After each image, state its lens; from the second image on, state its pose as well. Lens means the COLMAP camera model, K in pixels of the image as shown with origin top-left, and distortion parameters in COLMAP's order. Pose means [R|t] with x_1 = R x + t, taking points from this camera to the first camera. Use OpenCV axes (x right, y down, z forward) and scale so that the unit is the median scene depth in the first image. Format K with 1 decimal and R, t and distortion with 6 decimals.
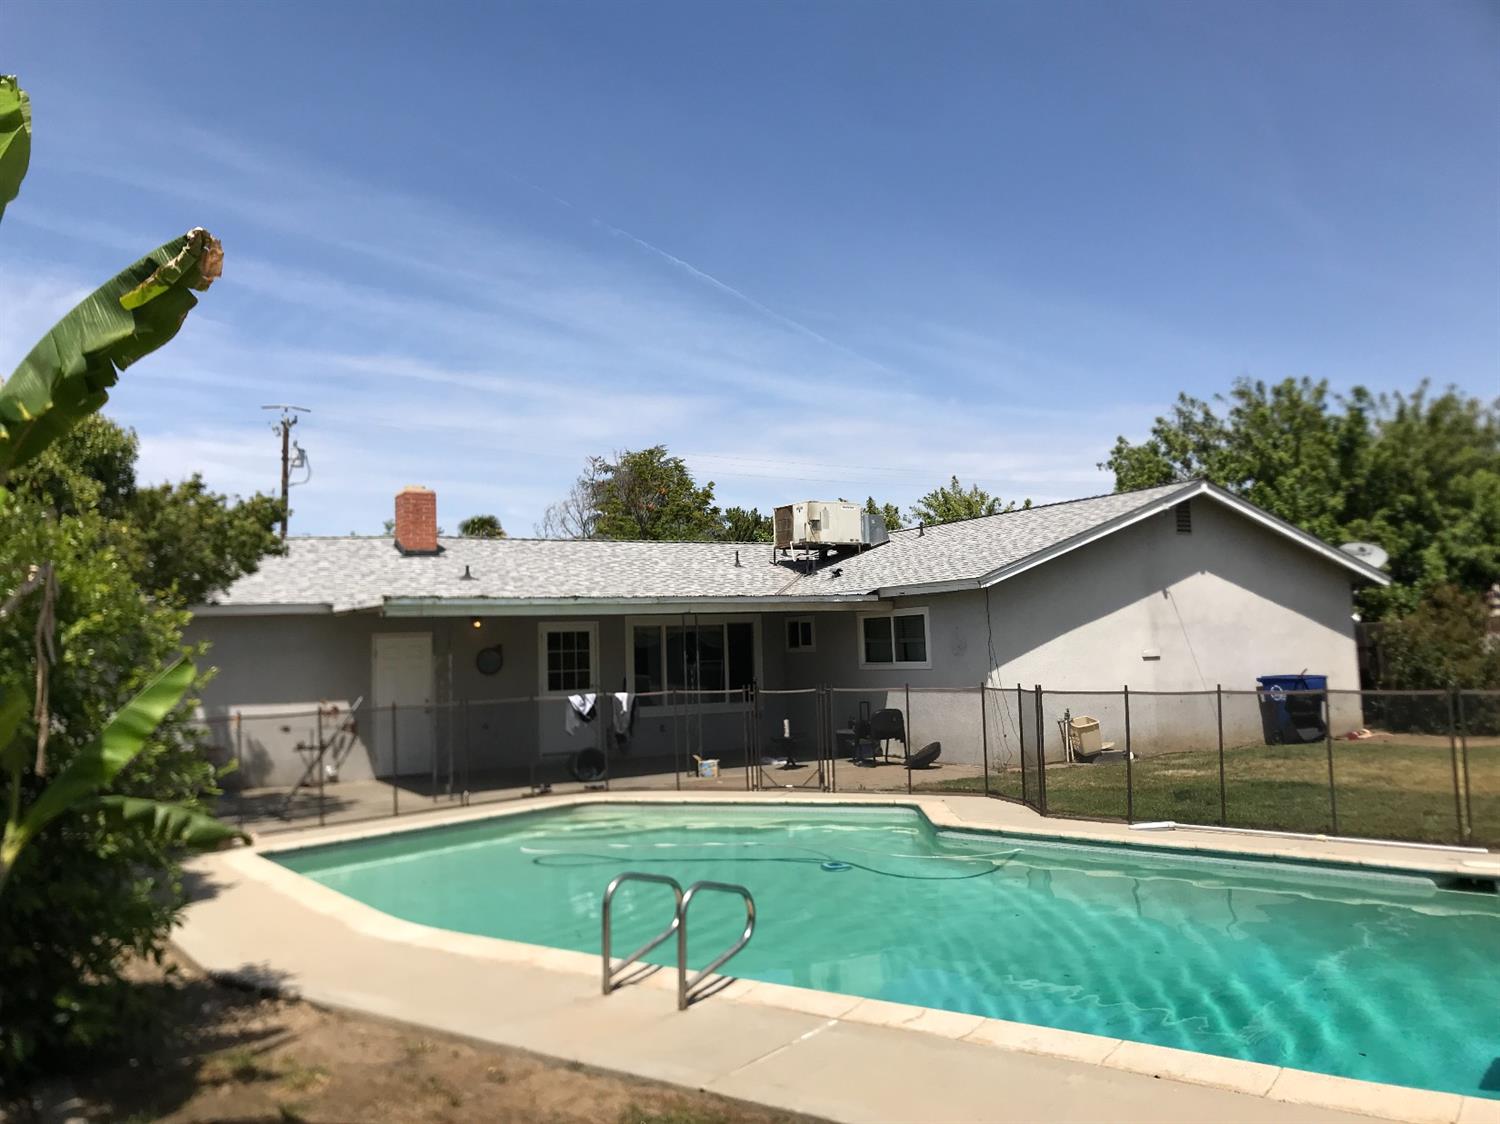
lens RADIAL K [[1212.1, 0, 746.7], [0, 1212.1, 535.5], [0, 0, 1]] dist [0.003955, -0.036519]
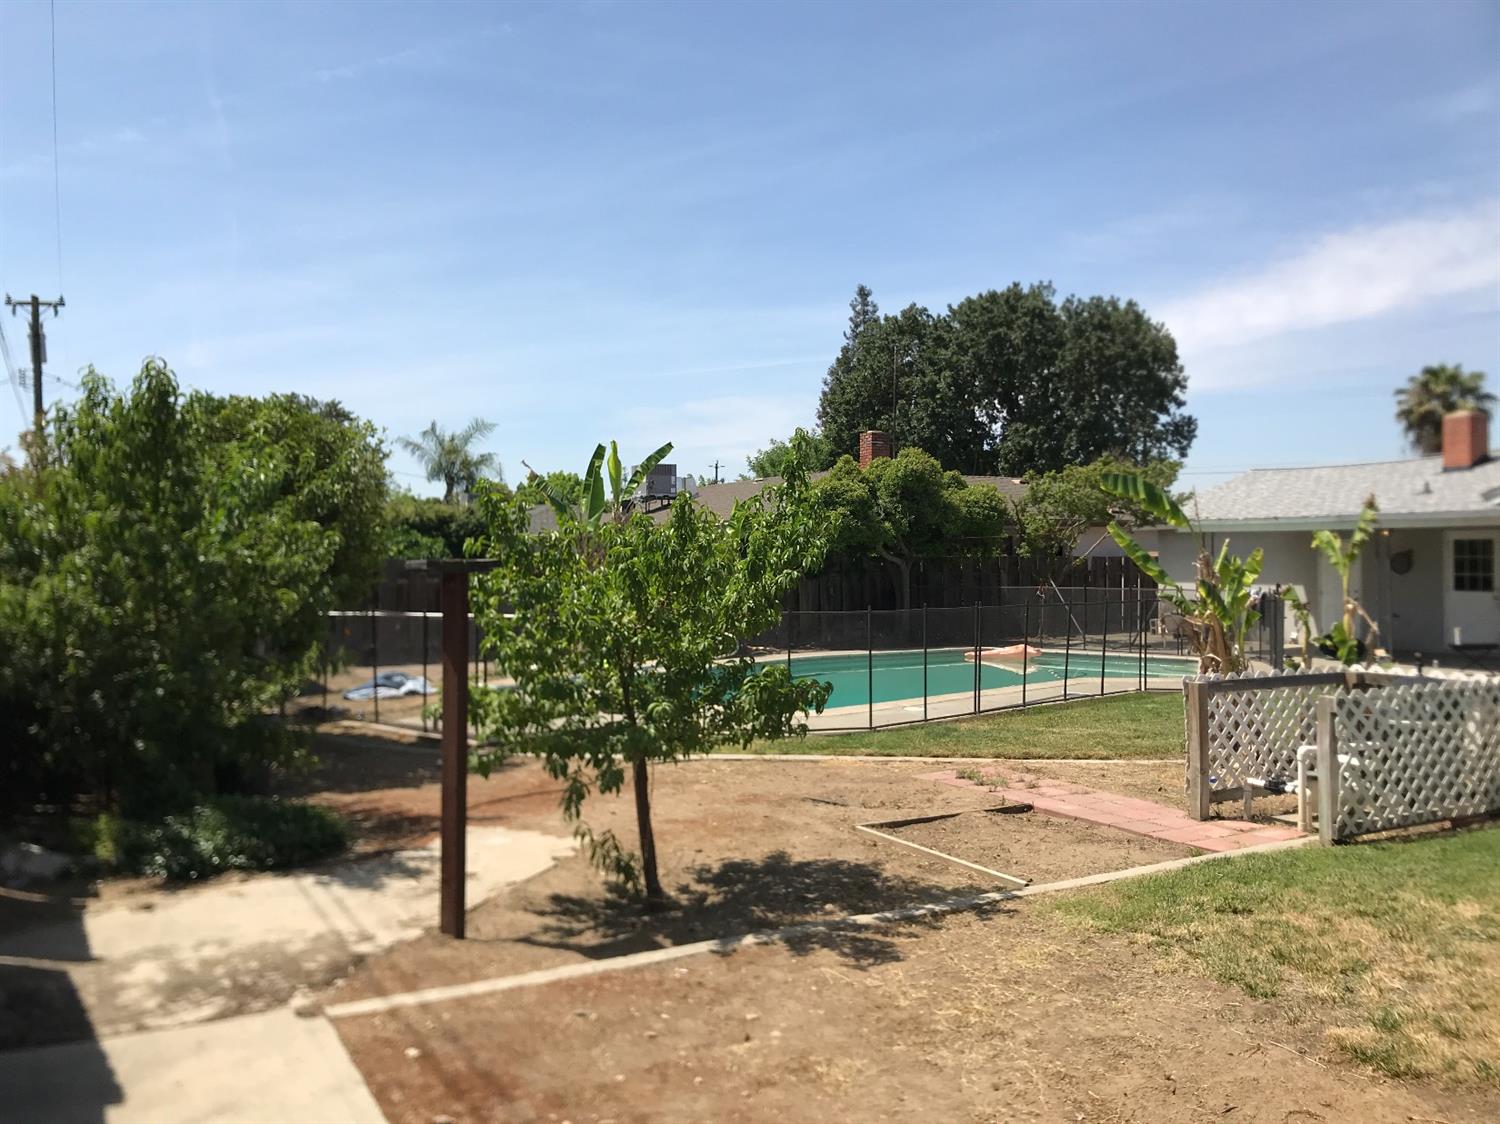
lens RADIAL K [[1212.1, 0, 746.7], [0, 1212.1, 535.5], [0, 0, 1]] dist [0.003955, -0.036519]
pose [[-0.063184, 0.012098, -0.997929, 1.062369], [0.097367, 0.995231, 0.005900, 0.003982], [0.993241, -0.096793, -0.064061, 0.431268]]
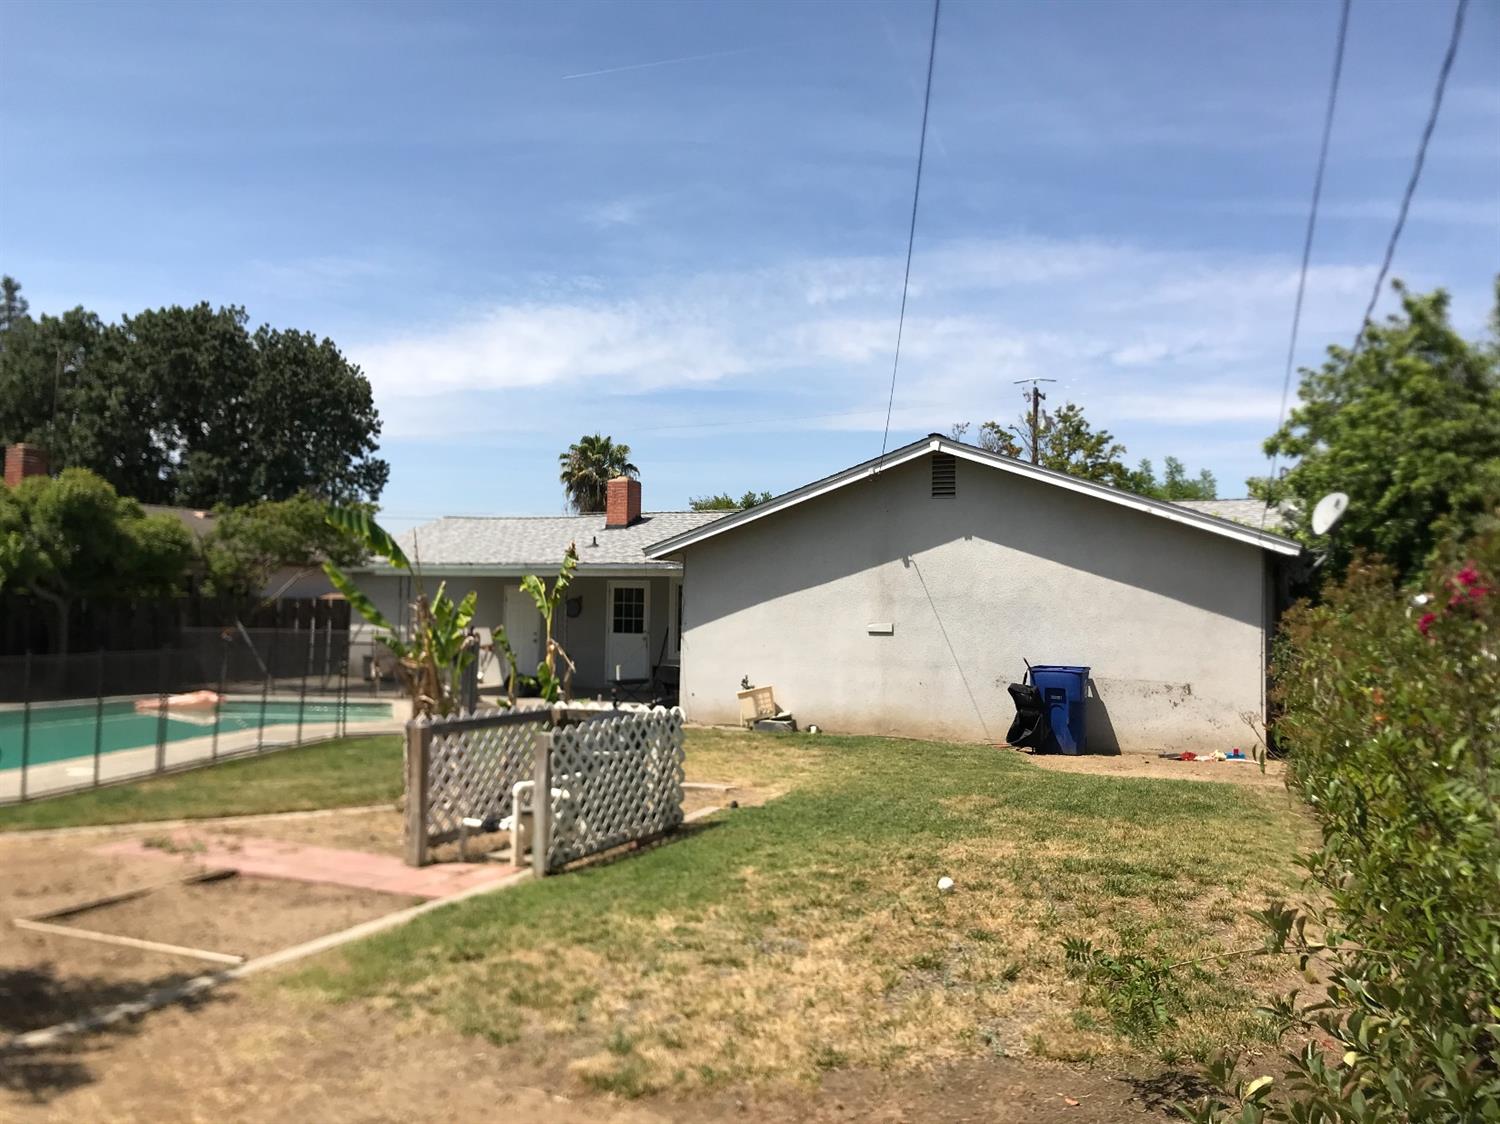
lens RADIAL K [[1212.1, 0, 746.7], [0, 1212.1, 535.5], [0, 0, 1]] dist [0.003955, -0.036519]
pose [[0.558550, -0.009745, -0.829414, 1.014979], [0.046084, 0.998751, 0.019299, 0.005433], [0.828190, -0.049002, 0.558302, 0.404992]]
